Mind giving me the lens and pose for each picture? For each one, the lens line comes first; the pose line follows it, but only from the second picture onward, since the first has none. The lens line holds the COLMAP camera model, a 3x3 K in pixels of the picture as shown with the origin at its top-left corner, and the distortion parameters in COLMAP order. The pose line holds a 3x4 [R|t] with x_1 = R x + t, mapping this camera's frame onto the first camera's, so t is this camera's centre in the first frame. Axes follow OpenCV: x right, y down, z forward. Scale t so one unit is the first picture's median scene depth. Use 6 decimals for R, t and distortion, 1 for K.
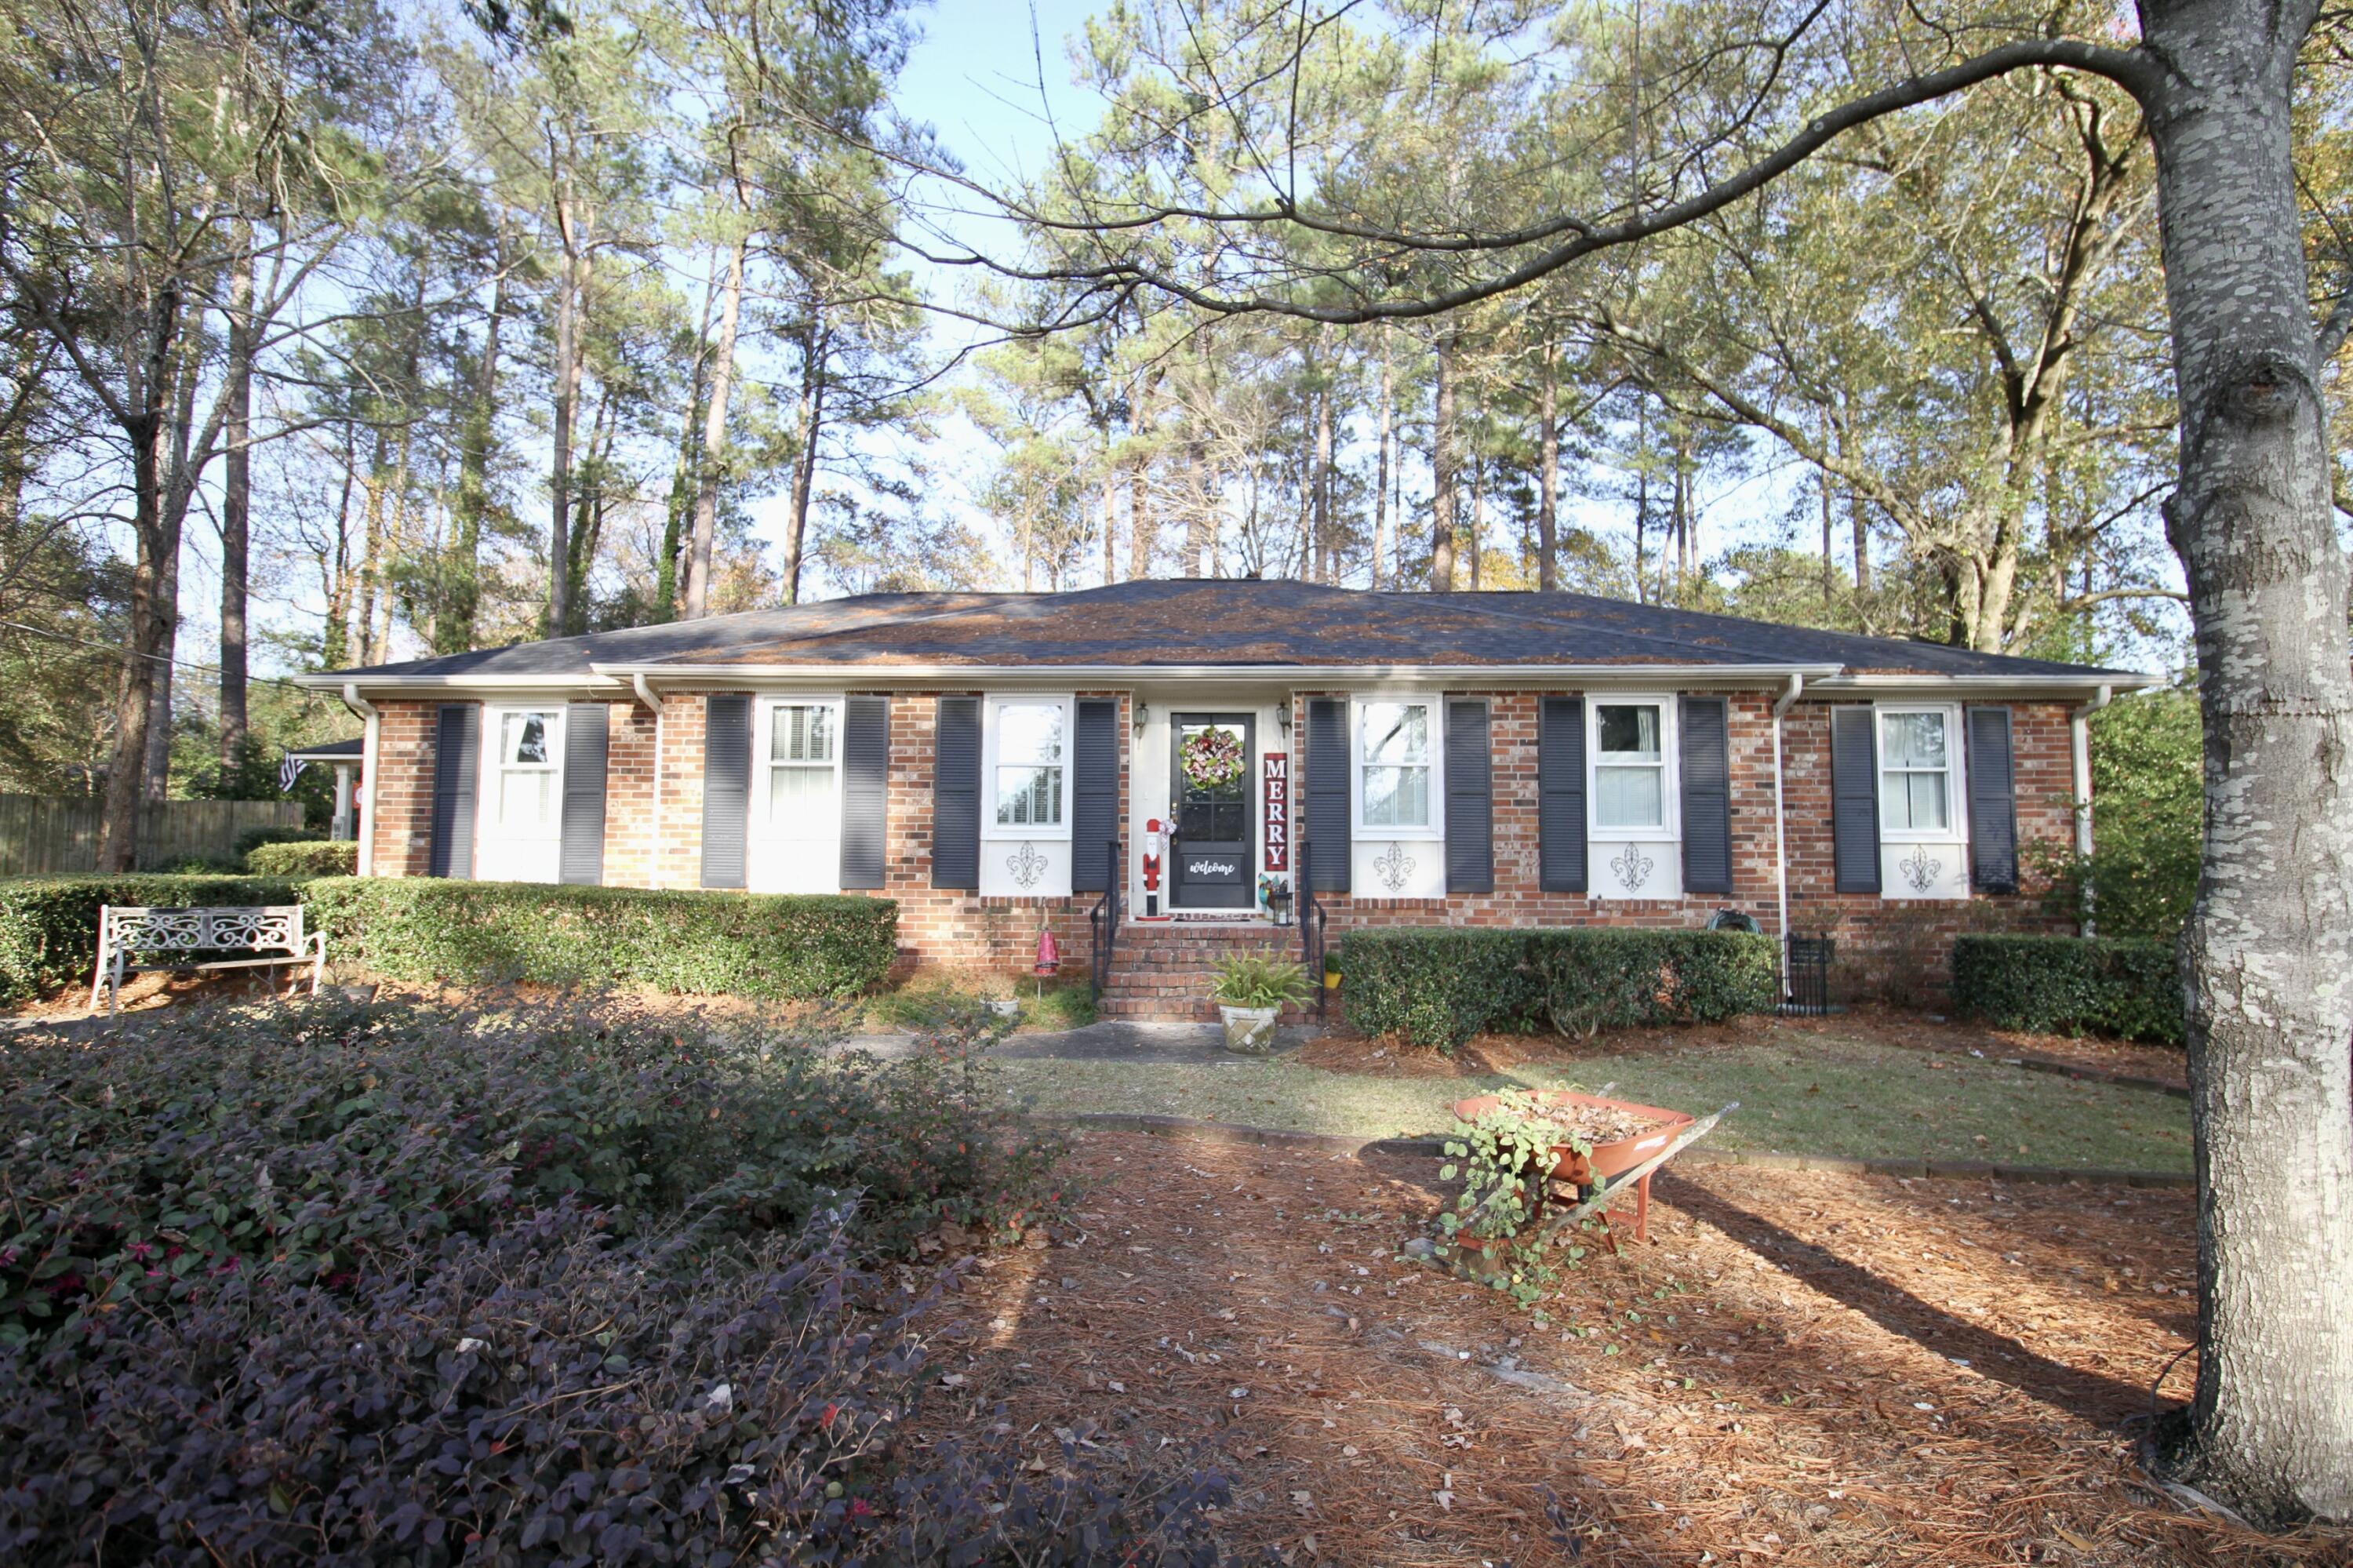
lens RADIAL K [[1201.2, 0, 1176.5], [0, 1201.2, 784.0], [0, 0, 1]] dist [0.002213, 0.000115]
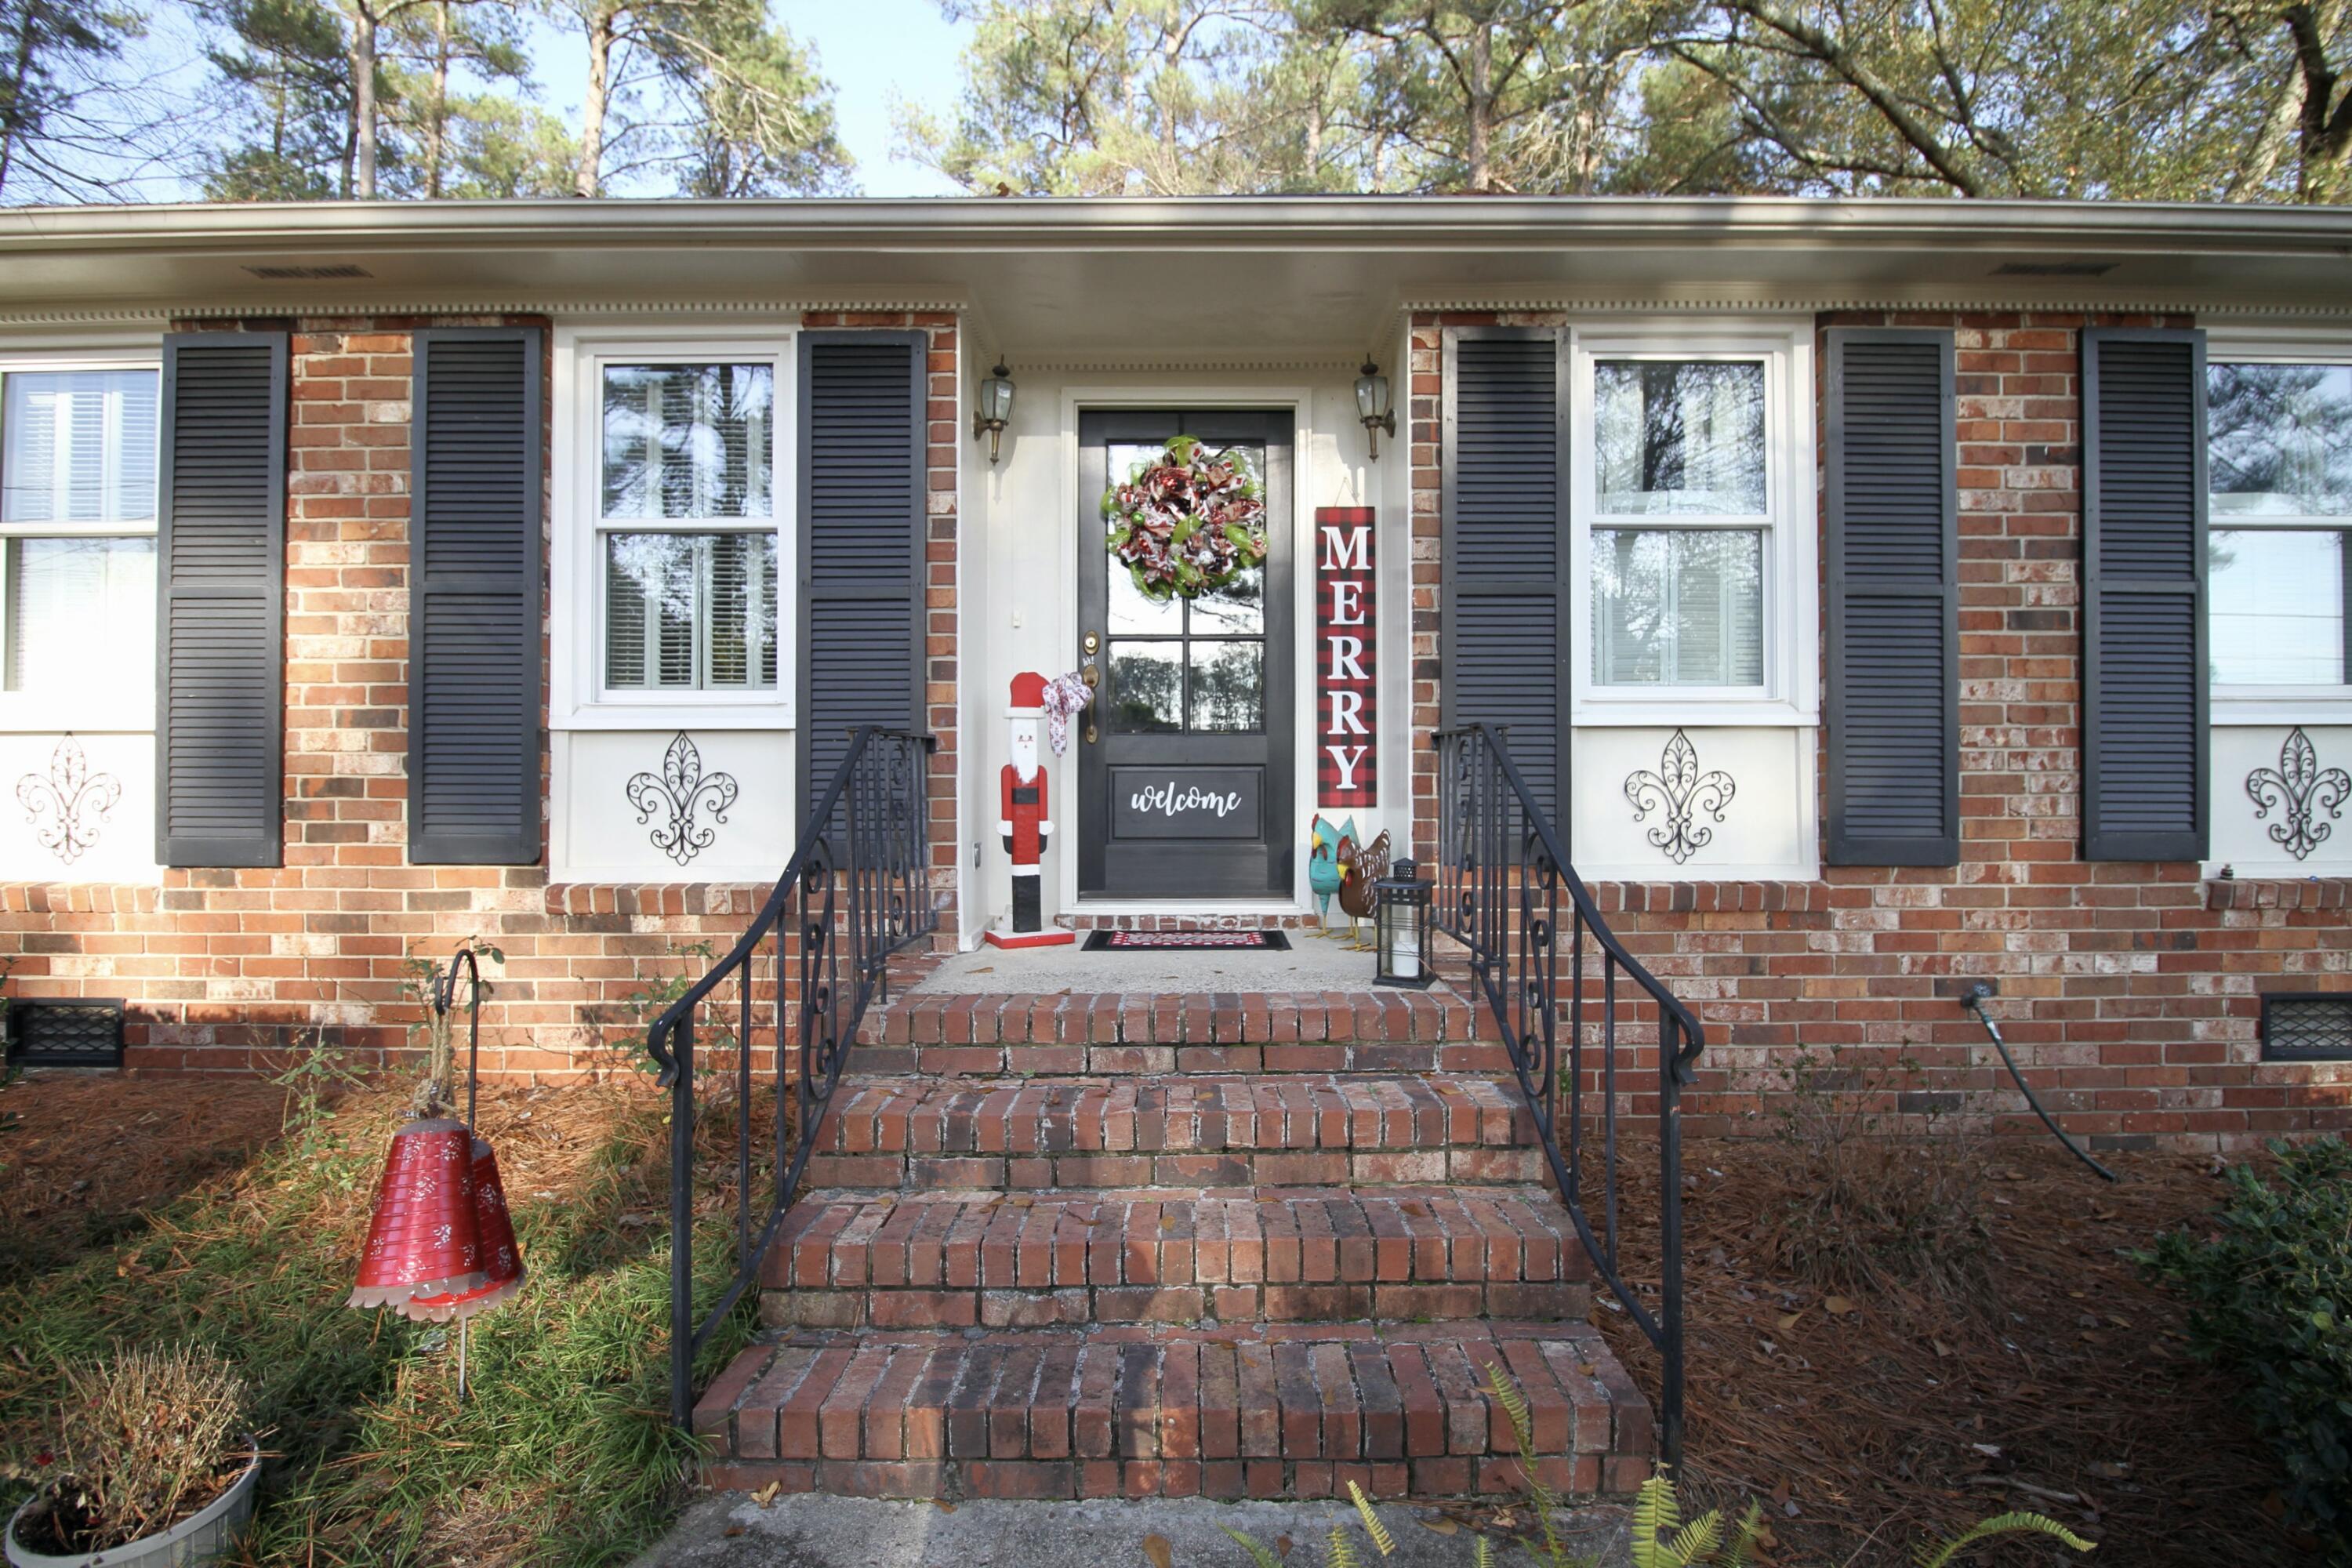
lens RADIAL K [[1097.0, 0, 1176.0], [0, 1097.0, 784.0], [0, 0, 1]] dist [-0.000499, -0.010006]
pose [[0.999616, -0.005901, 0.027060, 0.017241], [0.003923, 0.997355, 0.072584, 0.039593], [-0.027416, -0.072450, 0.996995, 0.660710]]
